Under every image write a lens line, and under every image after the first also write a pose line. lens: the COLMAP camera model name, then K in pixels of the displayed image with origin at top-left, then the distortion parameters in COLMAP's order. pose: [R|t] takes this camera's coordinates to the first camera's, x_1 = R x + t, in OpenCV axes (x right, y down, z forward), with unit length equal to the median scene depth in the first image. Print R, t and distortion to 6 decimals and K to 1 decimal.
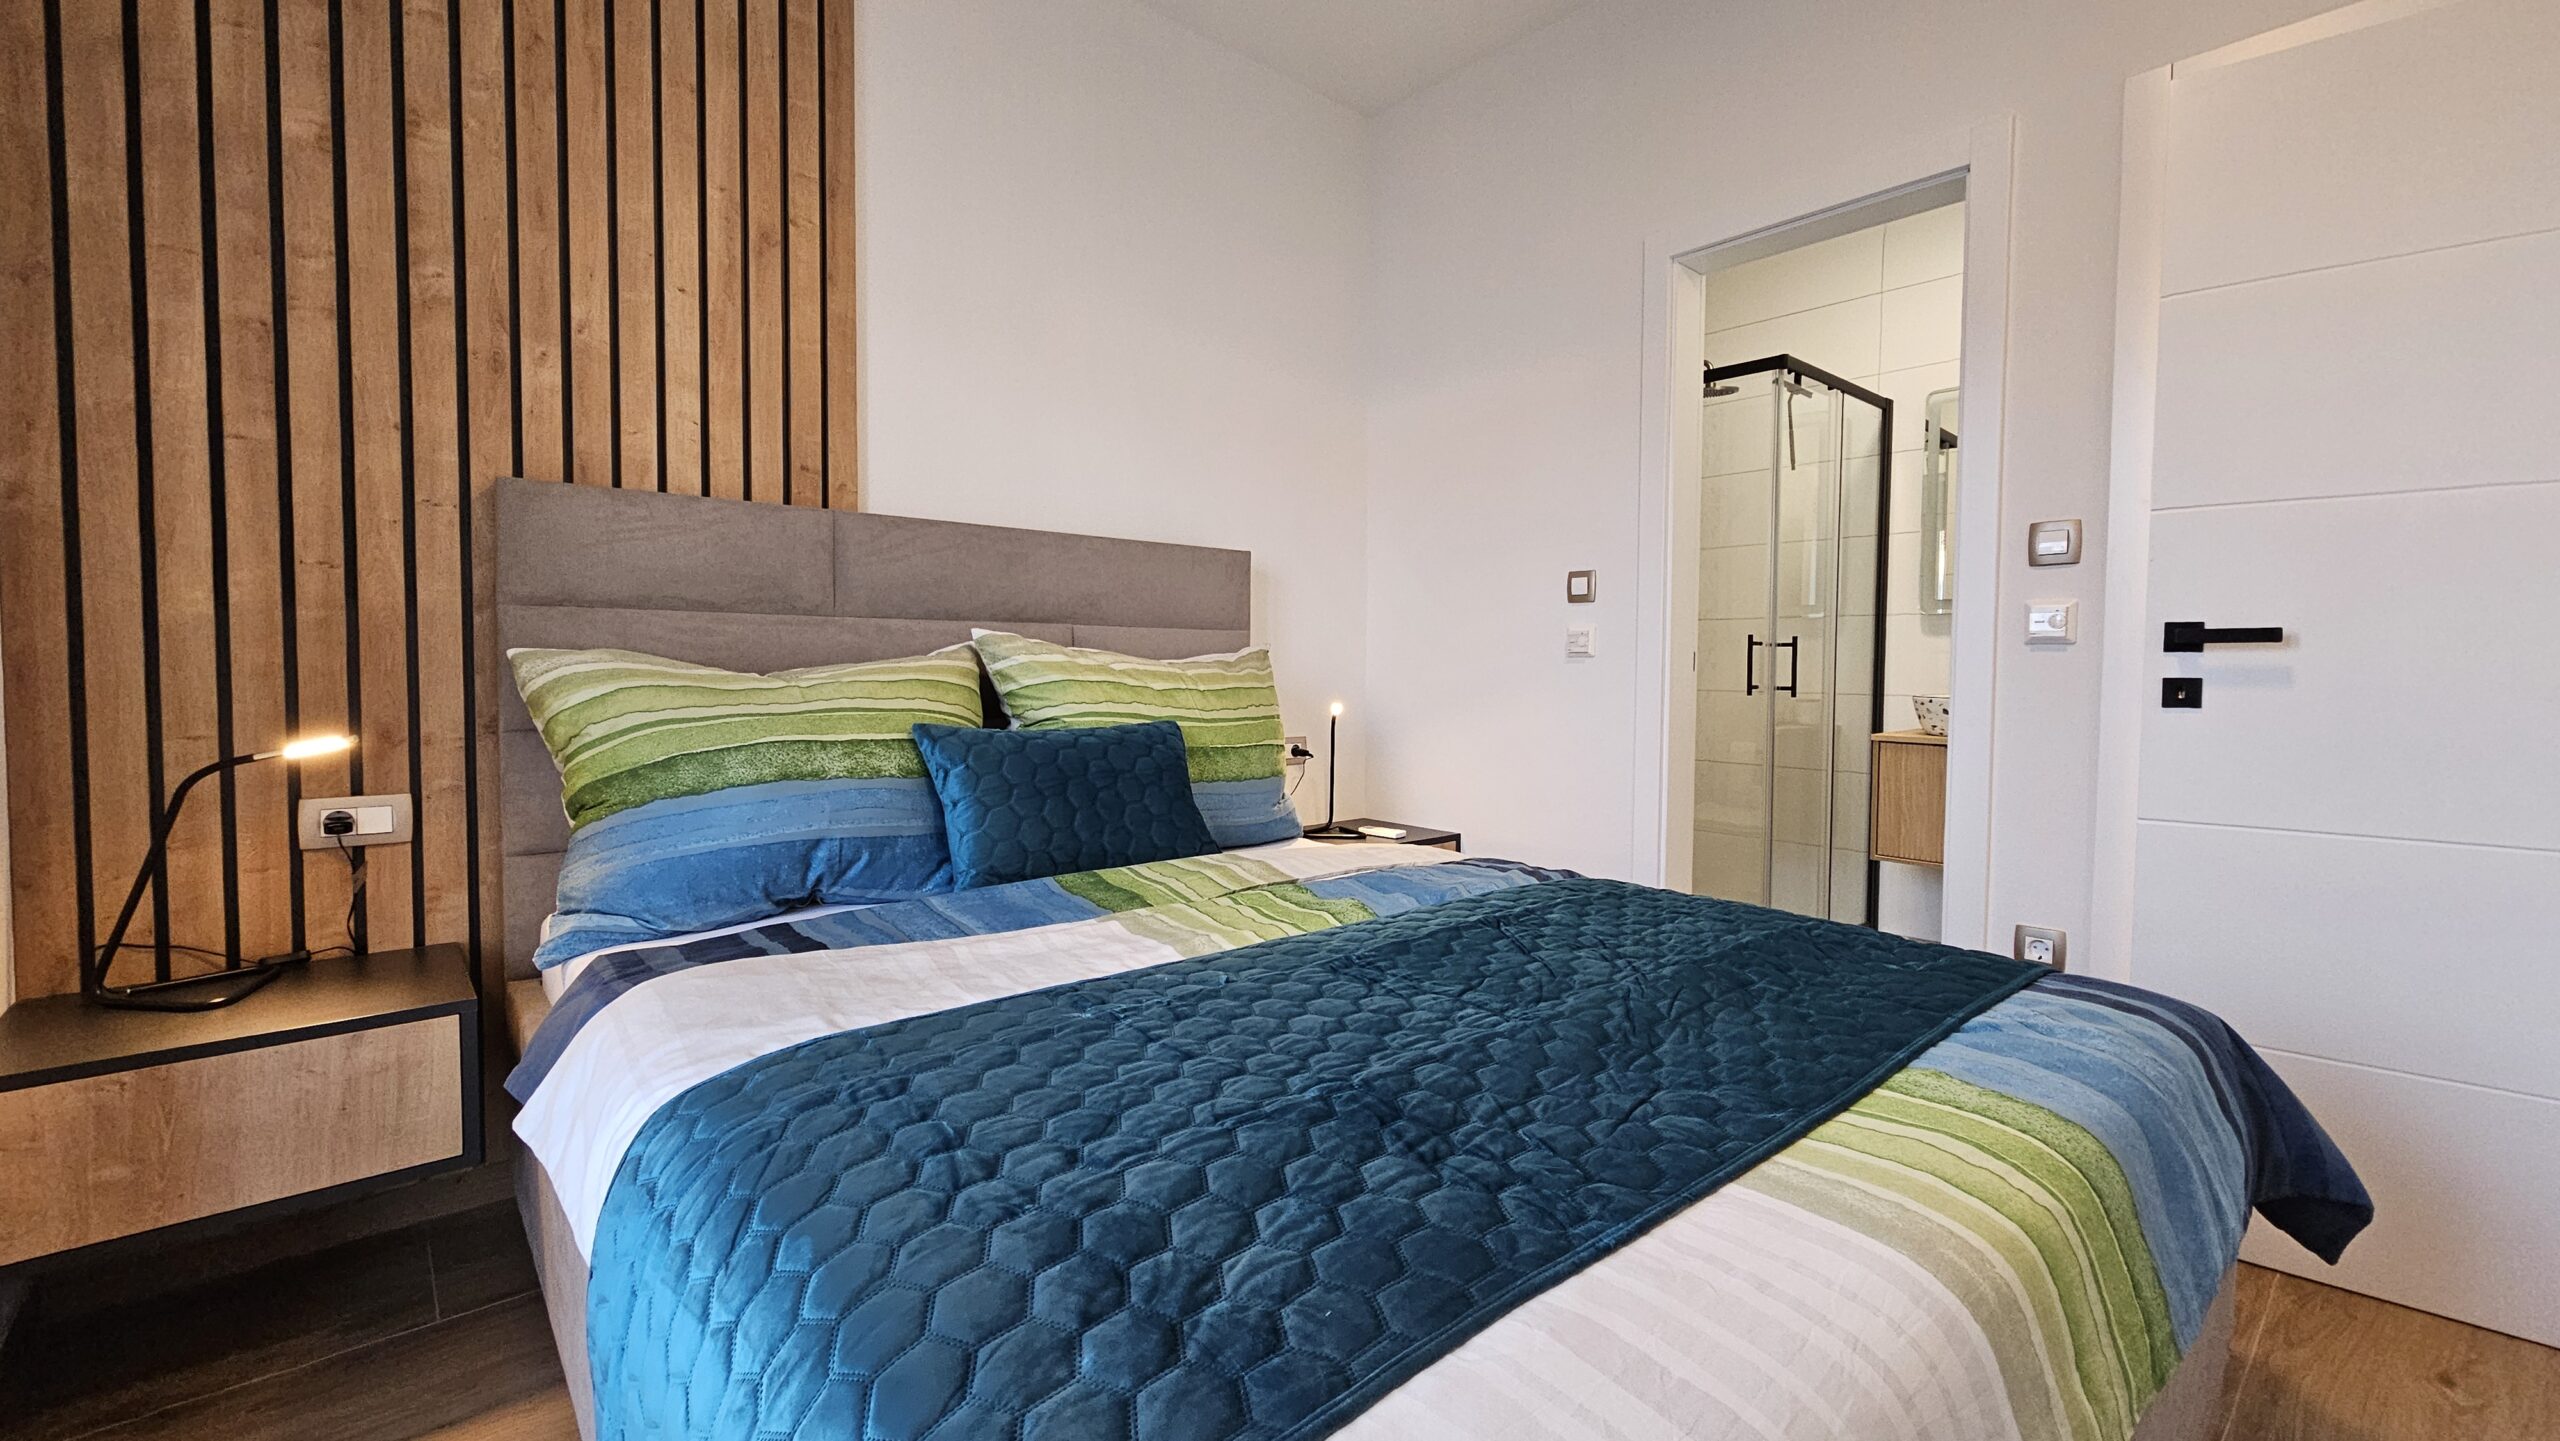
lens RADIAL K [[1048.7, 0, 1294.6], [0, 1048.7, 706.5], [0, 0, 1]] dist [-0.000452, -0.000640]
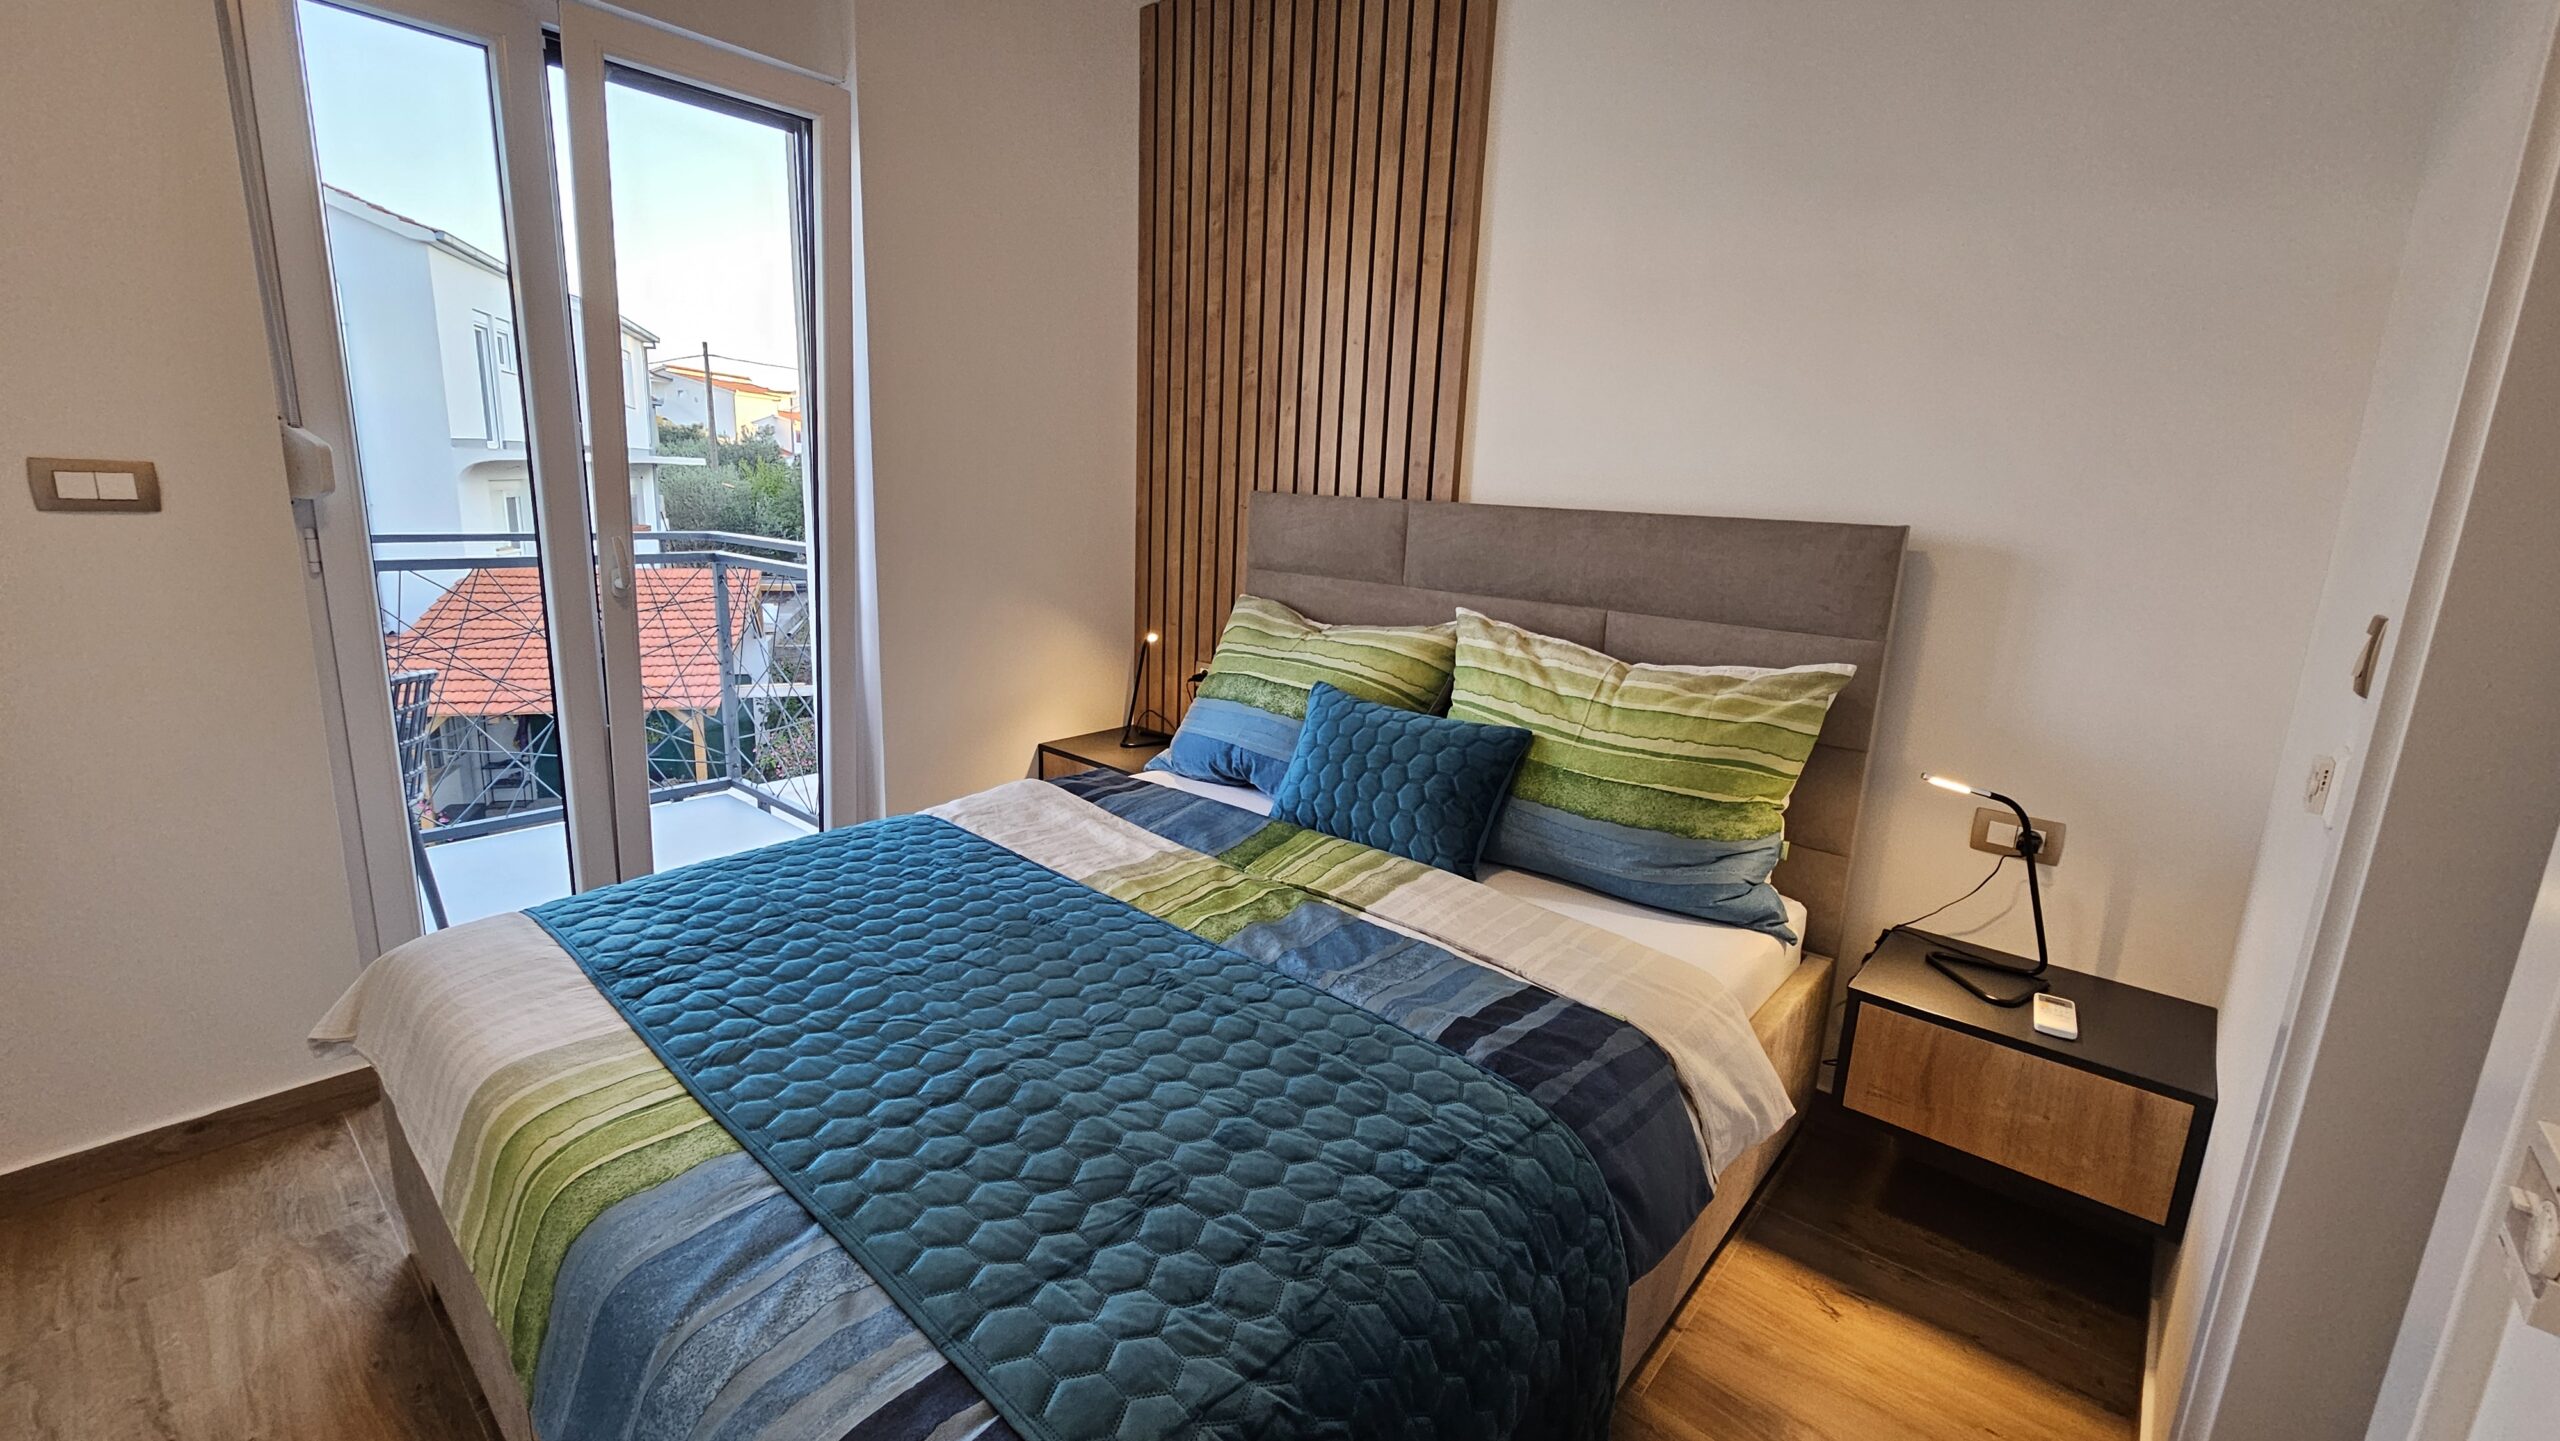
lens RADIAL K [[1048.7, 0, 1294.6], [0, 1048.7, 706.5], [0, 0, 1]] dist [-0.000452, -0.000640]
pose [[0.126534, 0.201534, -0.971274, 0.930924], [-0.086188, 0.977675, 0.191633, -0.204445], [0.988211, 0.059464, 0.141078, 0.828949]]
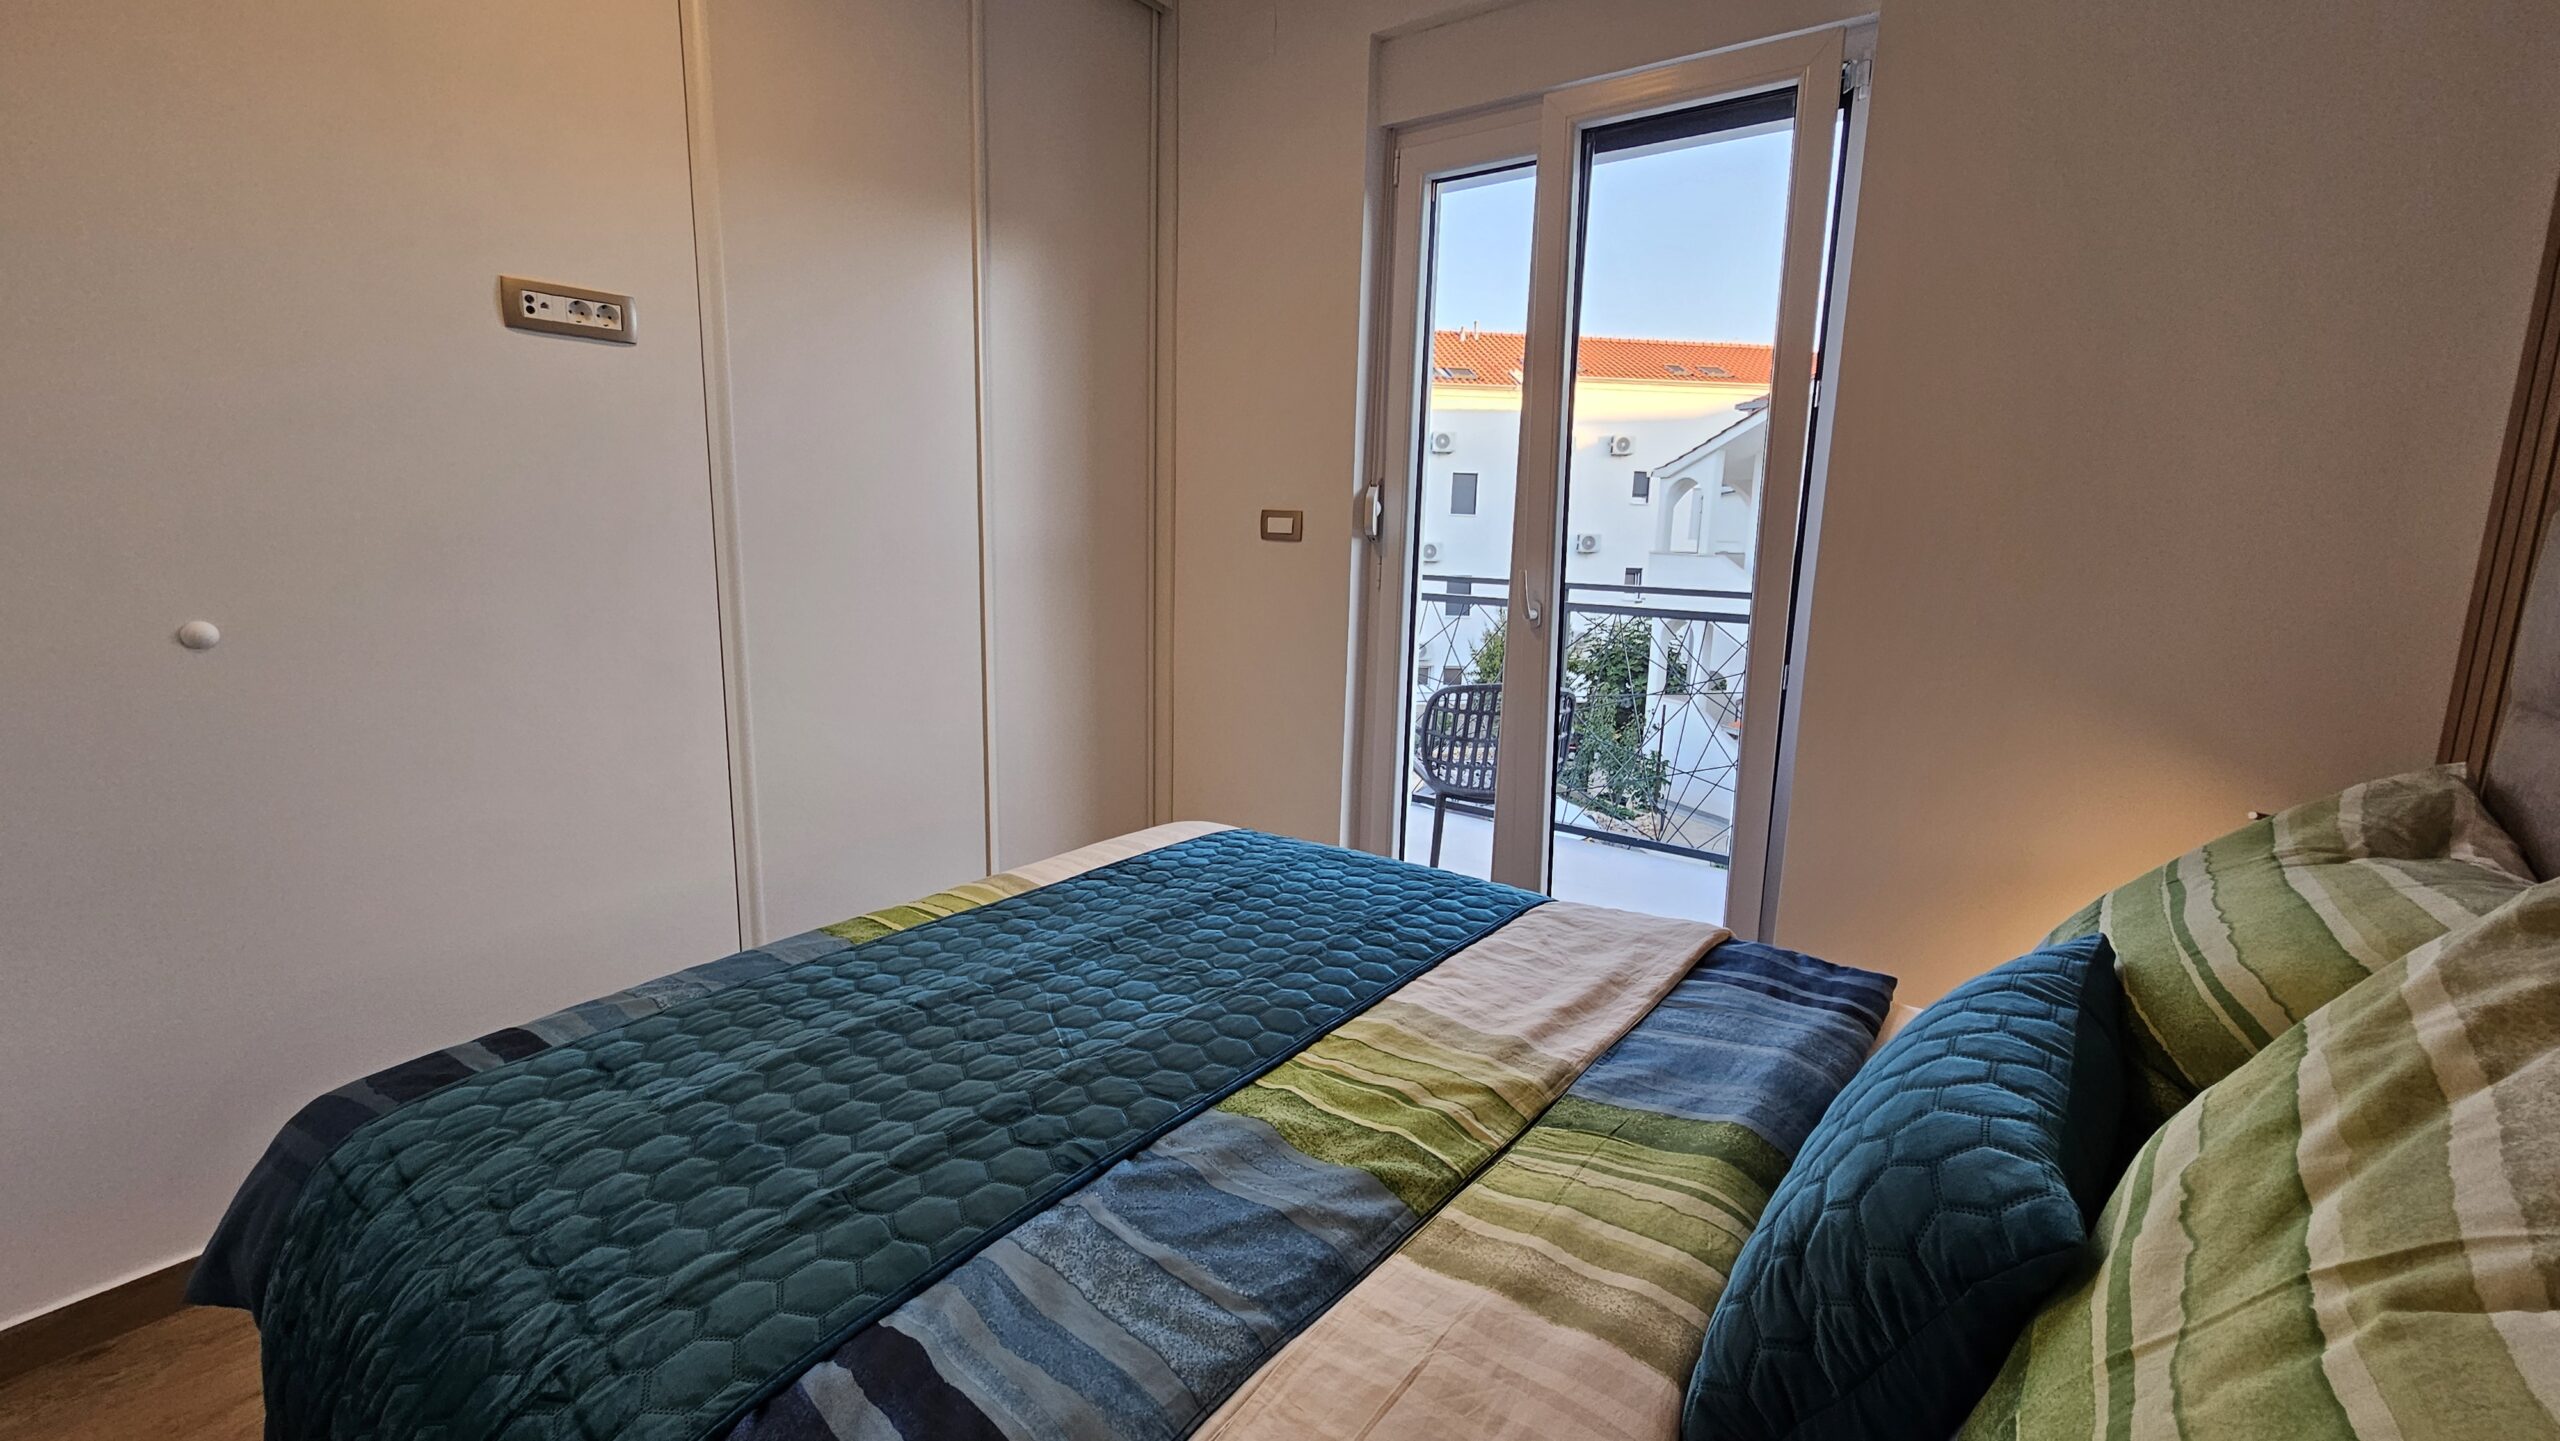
lens RADIAL K [[1048.7, 0, 1294.6], [0, 1048.7, 706.5], [0, 0, 1]] dist [-0.000452, -0.000640]
pose [[-0.977641, -0.006157, -0.210189, 0.163214], [-0.052557, 0.975001, 0.215894, -0.202802], [0.203605, 0.222114, -0.953525, 1.472983]]
